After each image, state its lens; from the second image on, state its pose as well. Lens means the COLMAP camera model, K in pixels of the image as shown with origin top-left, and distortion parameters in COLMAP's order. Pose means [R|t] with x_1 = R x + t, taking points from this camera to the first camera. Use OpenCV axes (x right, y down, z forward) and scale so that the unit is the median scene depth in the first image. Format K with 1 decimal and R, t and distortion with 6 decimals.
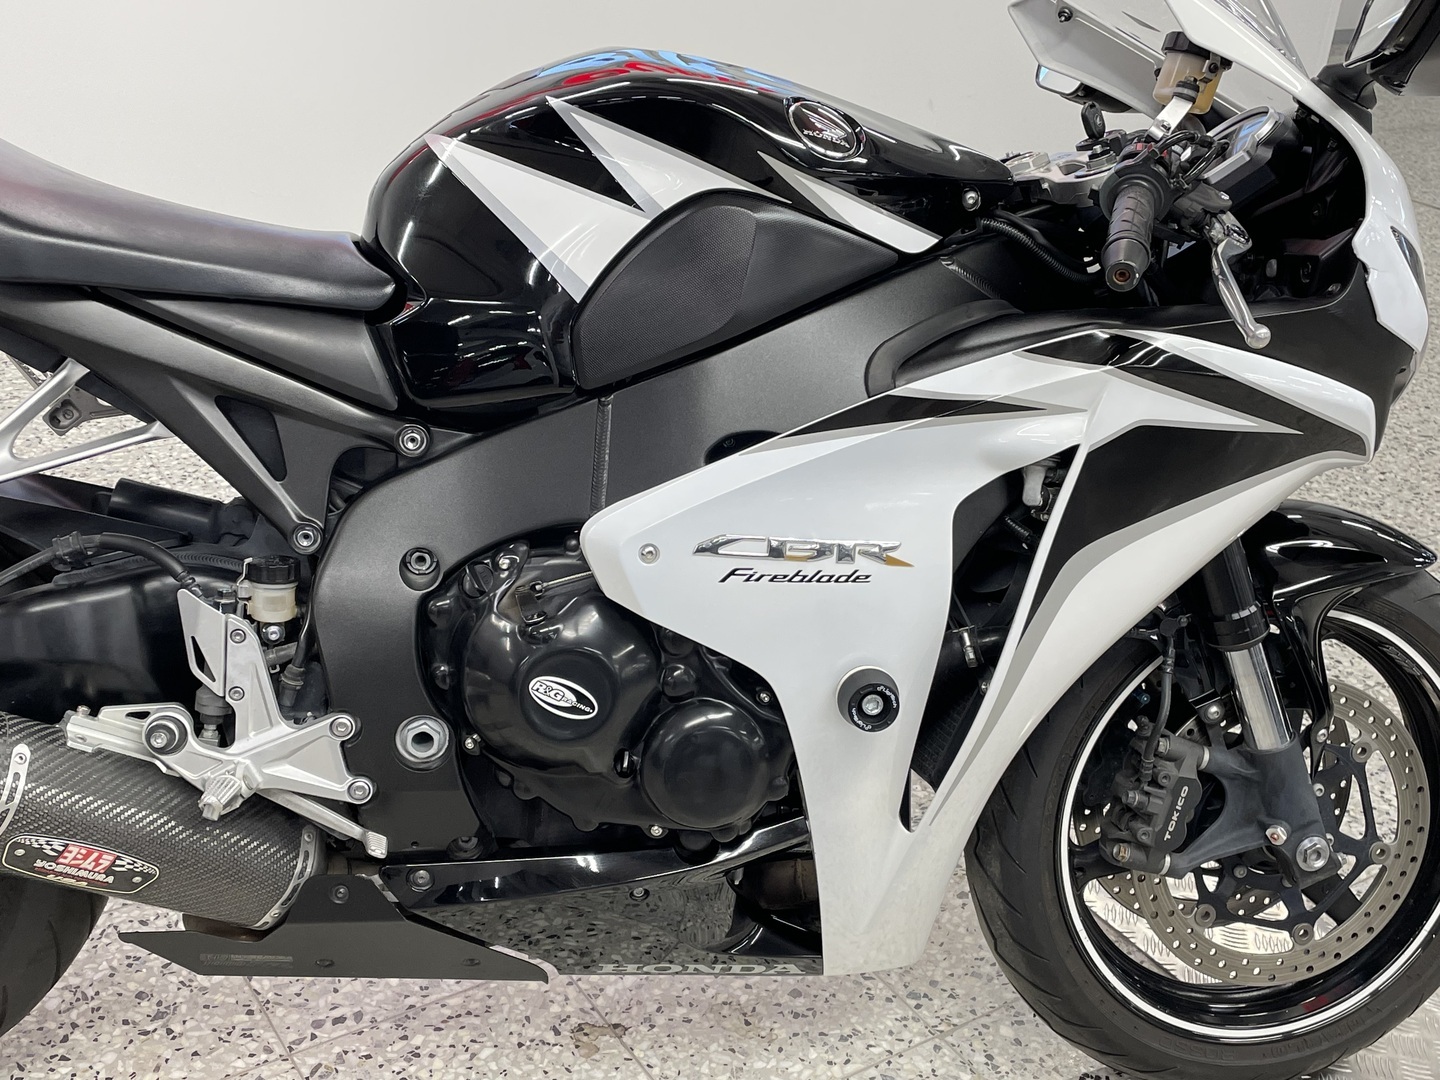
lens RADIAL K [[1678.5, 0, 743.1], [0, 1678.5, 523.1], [0, 0, 1]] dist [0.063132, 0.000000]
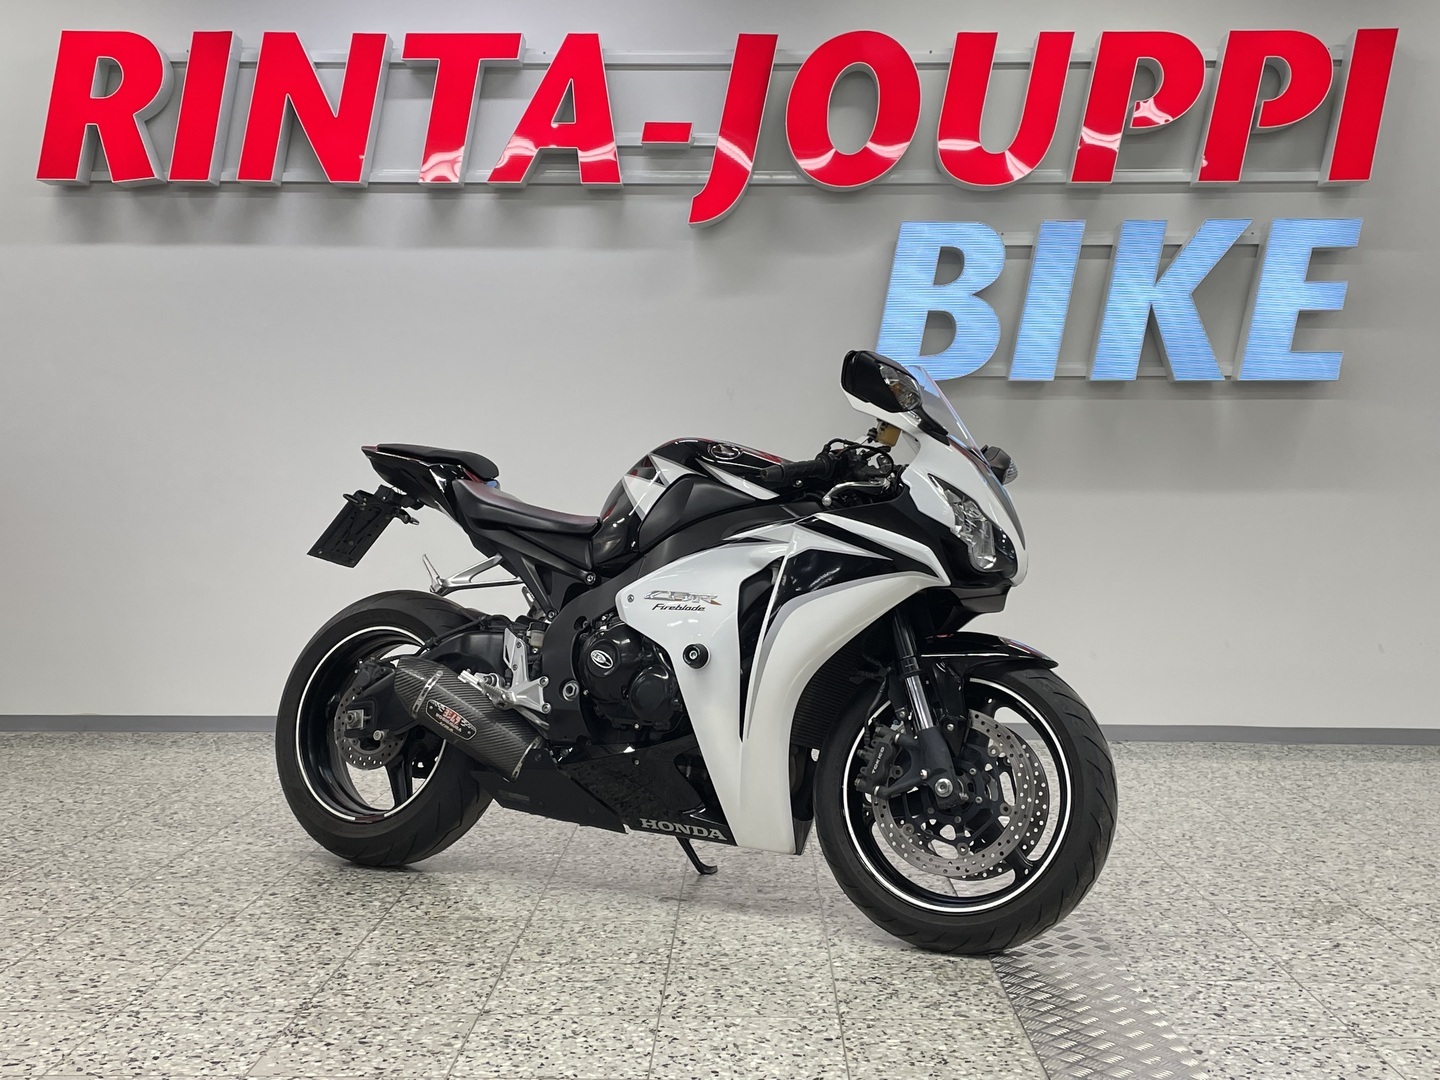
lens RADIAL K [[1678.5, 0, 736.9], [0, 1678.5, 505.5], [0, 0, 1]] dist [0.063132, 0.000000]
pose [[0.816643, -0.074112, -0.572365, 1.477381], [-0.191510, 0.900734, -0.389874, 0.815085], [0.544443, 0.428001, 0.721385, -0.797606]]
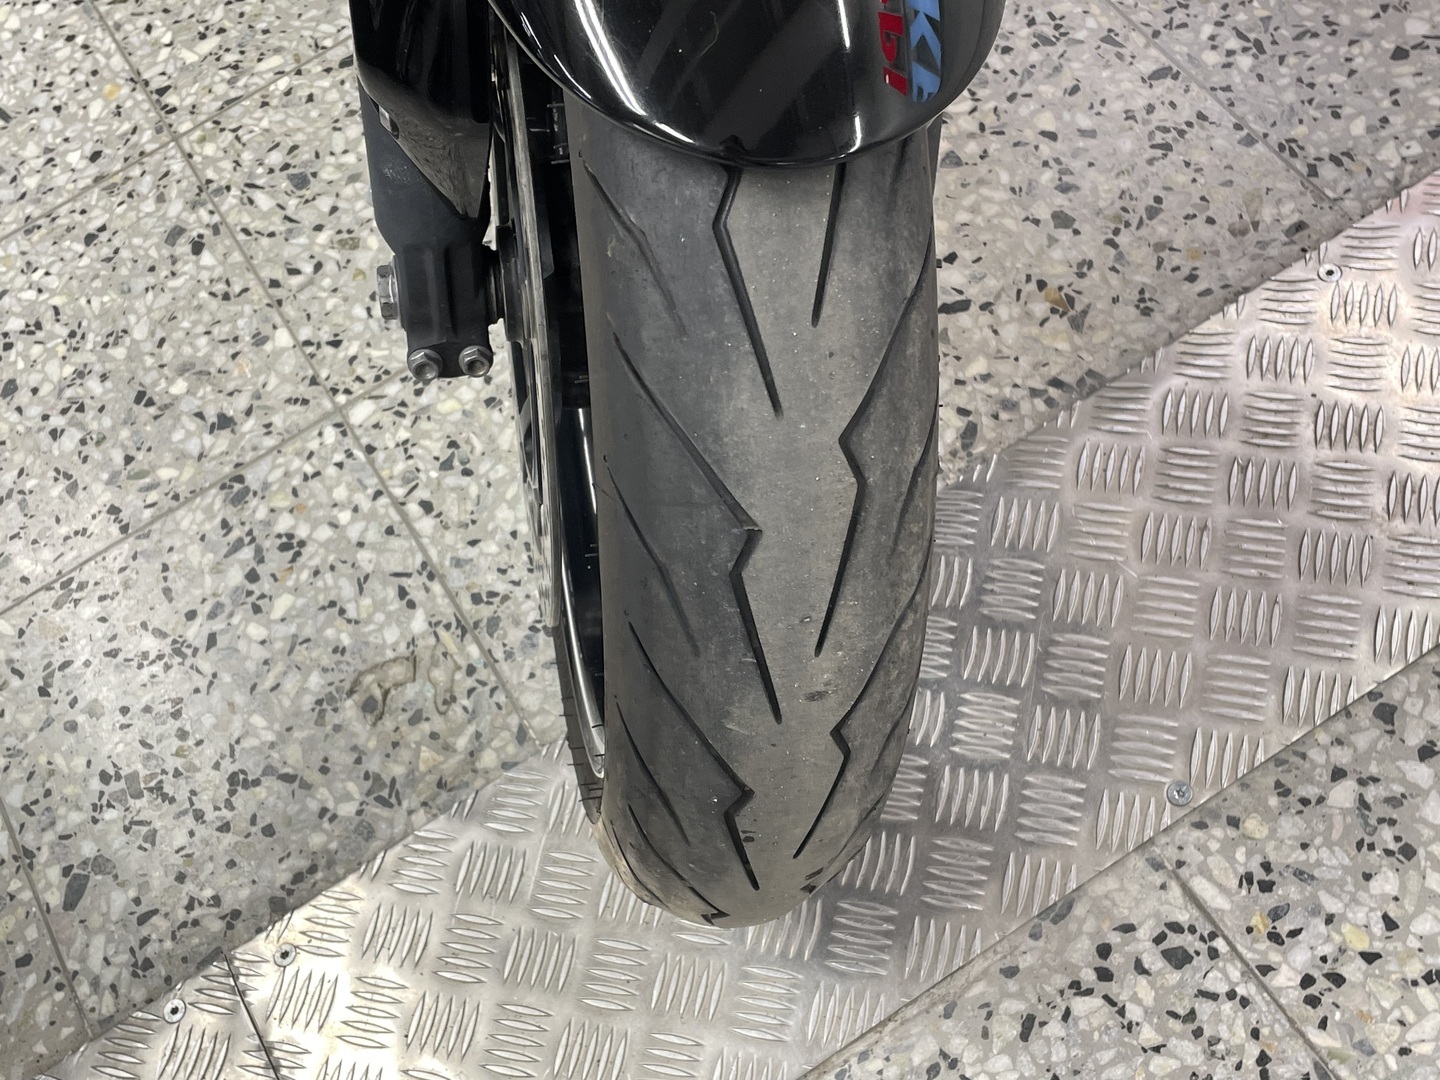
lens RADIAL K [[1678.5, 0, 704.5], [0, 1678.5, 514.7], [0, 0, 1]] dist [0.063132, 0.000000]
pose [[-0.062362, 0.849215, -0.524352, 0.726173], [-0.267696, 0.491892, 0.828482, -0.223138], [0.961483, 0.192033, 0.196656, 1.142797]]
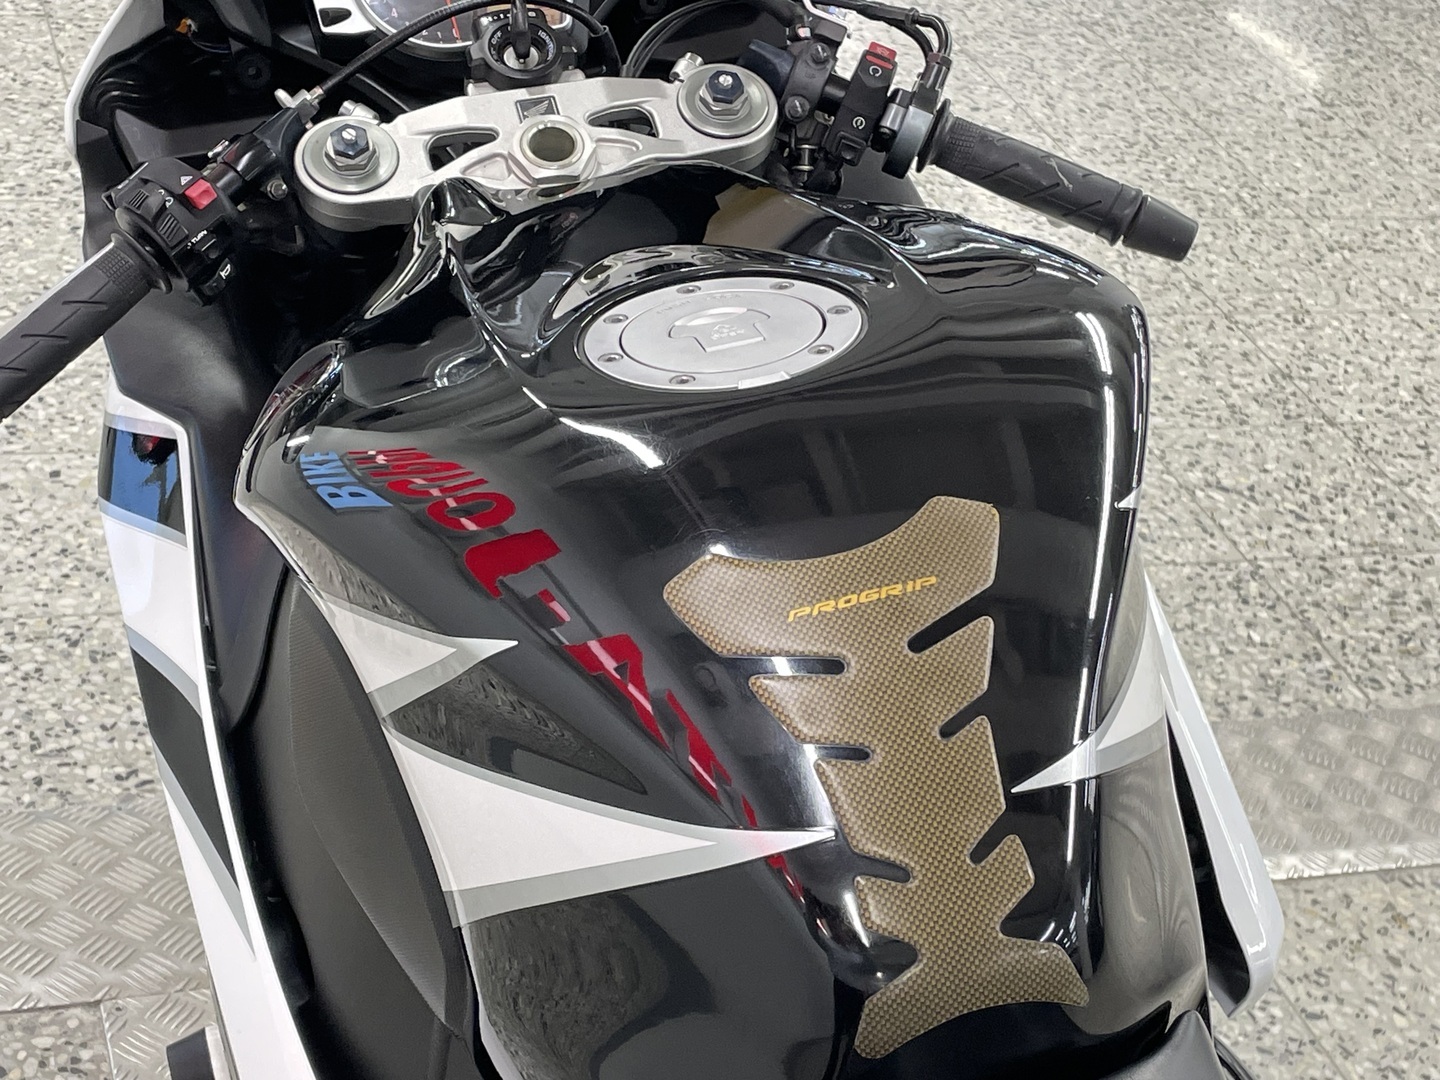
lens RADIAL K [[2482.8, 0, 722.4], [0, 2482.8, 541.3], [0, 0, 1]] dist [0.066284, 0.000000]
pose [[0.273344, -0.553061, 0.787024, -1.095134], [0.261608, 0.830086, 0.492462, -0.850480], [-0.925659, 0.071280, 0.371584, 1.208982]]
